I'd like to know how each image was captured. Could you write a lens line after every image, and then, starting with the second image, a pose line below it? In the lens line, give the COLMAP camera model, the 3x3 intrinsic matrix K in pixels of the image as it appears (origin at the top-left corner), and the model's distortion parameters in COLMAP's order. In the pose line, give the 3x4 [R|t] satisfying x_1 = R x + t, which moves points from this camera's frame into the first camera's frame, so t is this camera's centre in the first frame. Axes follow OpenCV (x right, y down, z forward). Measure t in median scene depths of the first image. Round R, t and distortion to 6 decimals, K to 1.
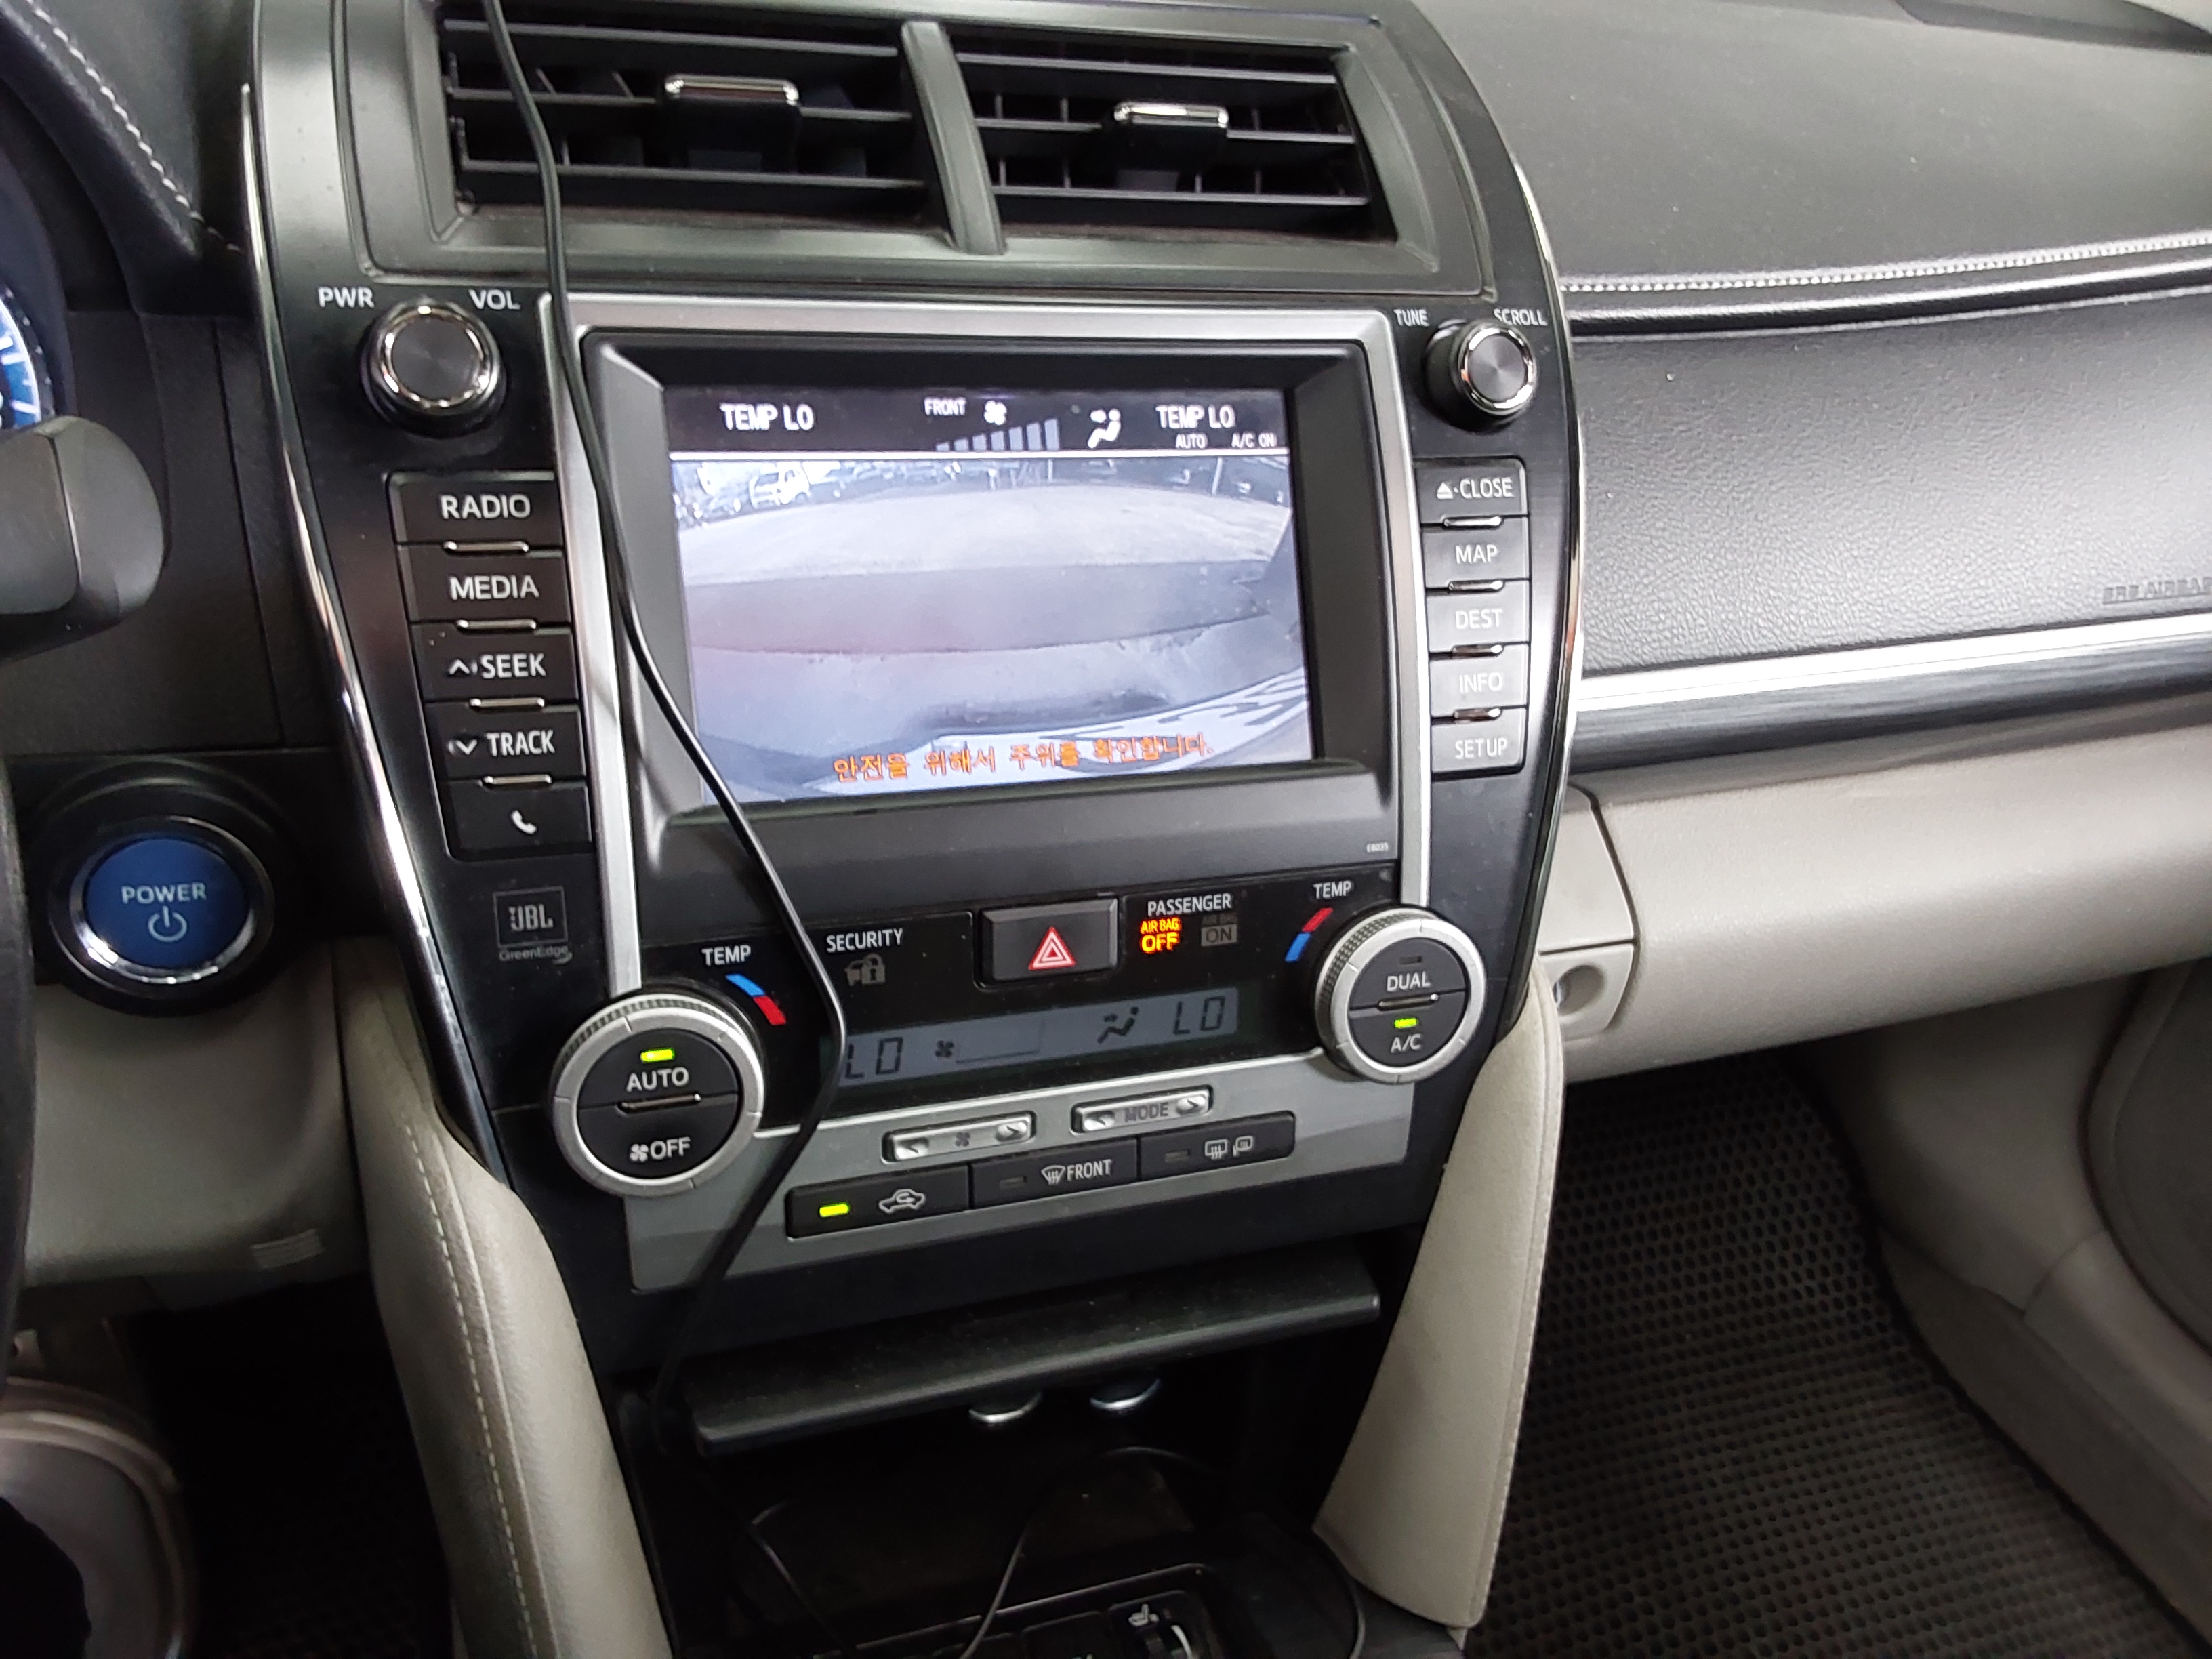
lens RADIAL K [[1824.0, 0, 1107.3], [0, 1824.0, 913.7], [0, 0, 1]] dist [0.116092, -0.204127]
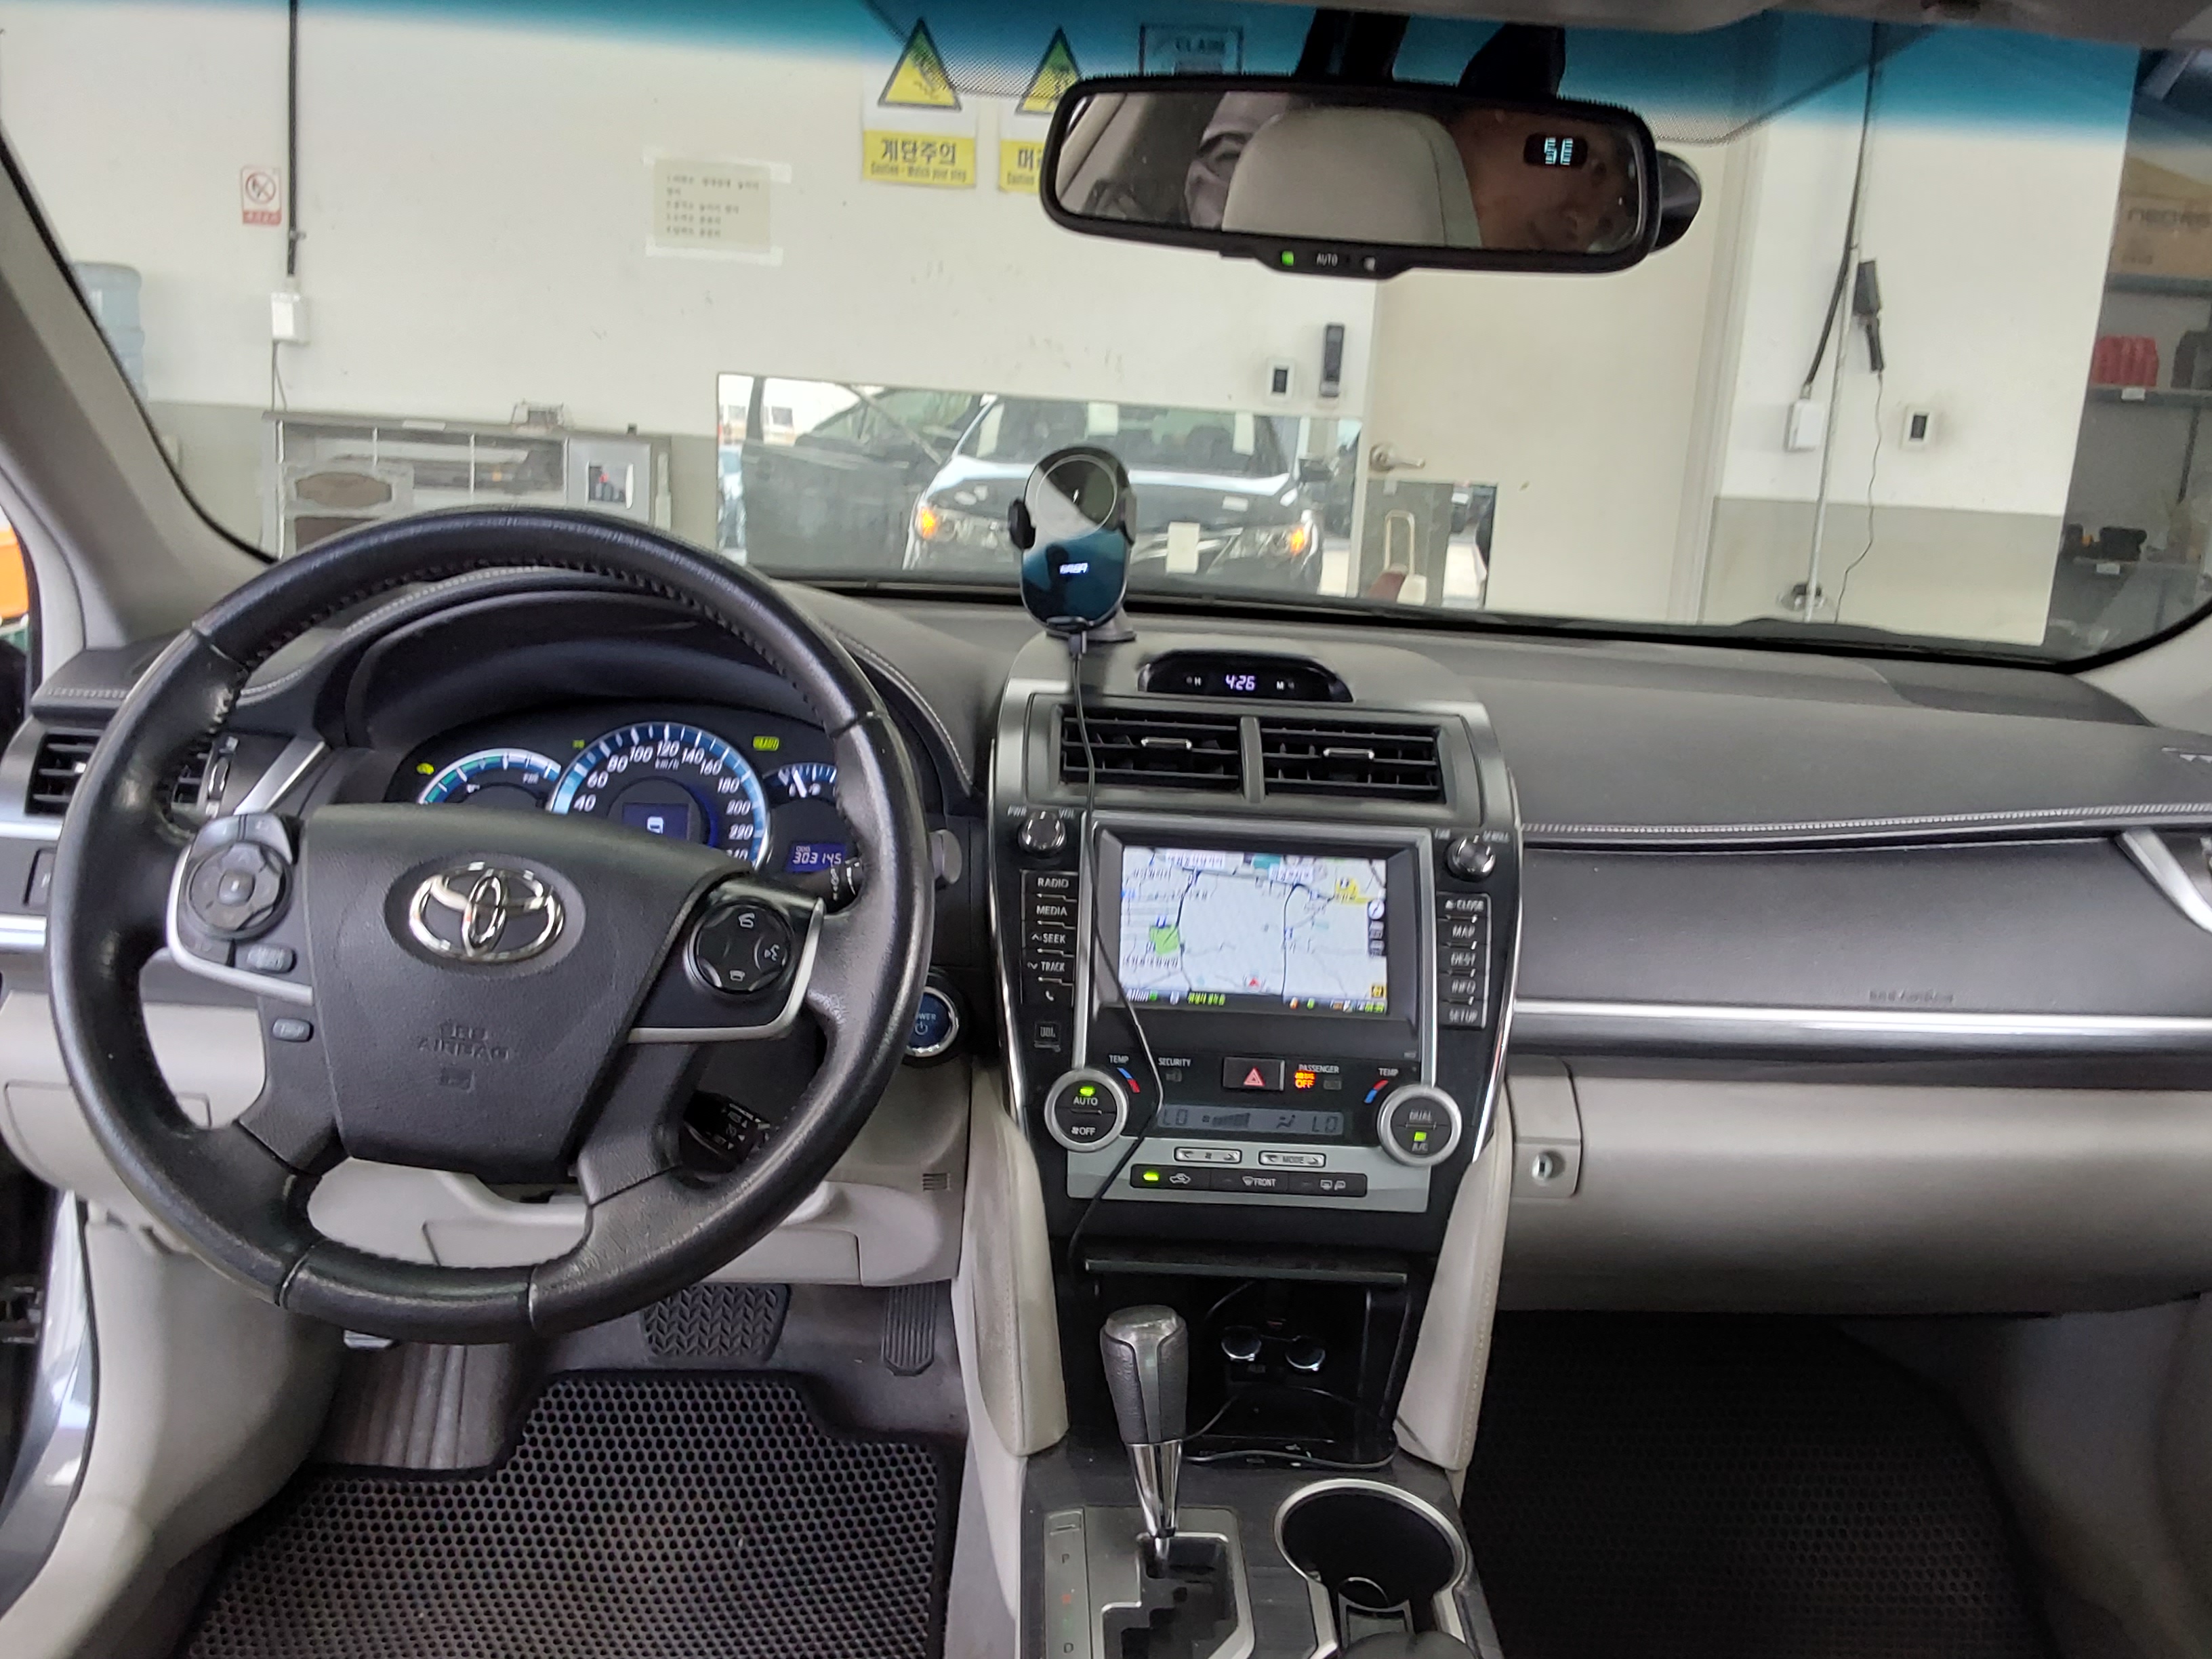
lens RADIAL K [[1824.0, 0, 1107.3], [0, 1824.0, 913.7], [0, 0, 1]] dist [0.116092, -0.204127]
pose [[0.952697, 0.039796, -0.301306, 0.491659], [-0.128381, 0.951295, -0.280280, 0.503355], [0.275477, 0.305703, 0.911404, -1.263297]]
